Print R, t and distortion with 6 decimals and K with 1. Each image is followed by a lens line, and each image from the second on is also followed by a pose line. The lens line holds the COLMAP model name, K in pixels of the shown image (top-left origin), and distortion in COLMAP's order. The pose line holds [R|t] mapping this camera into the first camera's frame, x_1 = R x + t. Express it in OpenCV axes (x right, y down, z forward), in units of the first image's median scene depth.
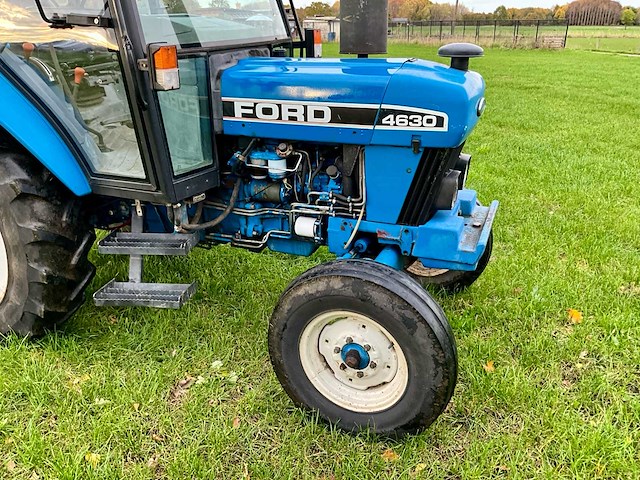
lens RADIAL K [[534.1, 0, 320.0], [0, 534.1, 240.0], [0, 0, 1]] dist [0.088826, -0.170600]
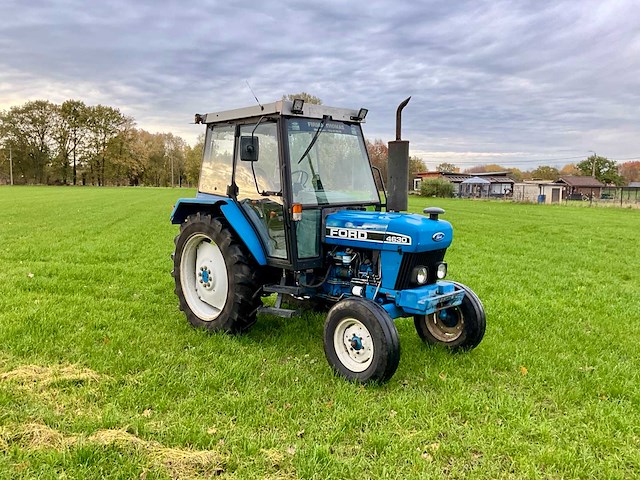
lens RADIAL K [[534.1, 0, 320.0], [0, 534.1, 240.0], [0, 0, 1]] dist [0.088826, -0.170600]
pose [[0.920707, 0.059931, -0.385625, 0.653961], [-0.162971, 0.956898, -0.240390, 0.322461], [0.354597, 0.284175, 0.890789, -0.955646]]
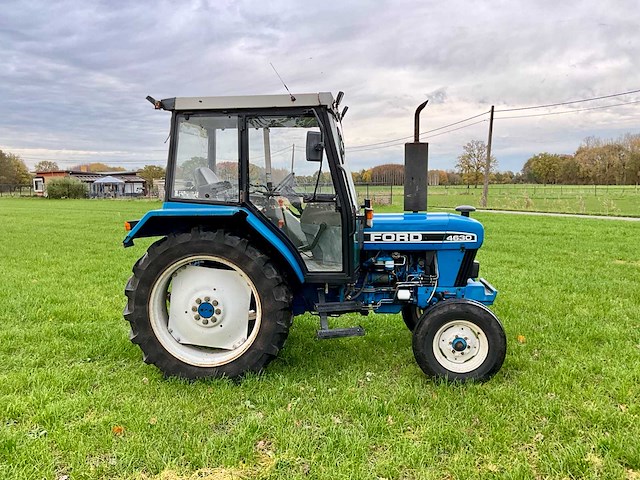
lens RADIAL K [[534.7, 0, 320.0], [0, 534.7, 240.0], [0, 0, 1]] dist [0.102544, -0.154064]
pose [[0.951606, -0.034364, 0.305393, -0.988196], [0.116775, 0.959626, -0.255892, 0.271304], [-0.284270, 0.279171, 0.917199, -0.829139]]
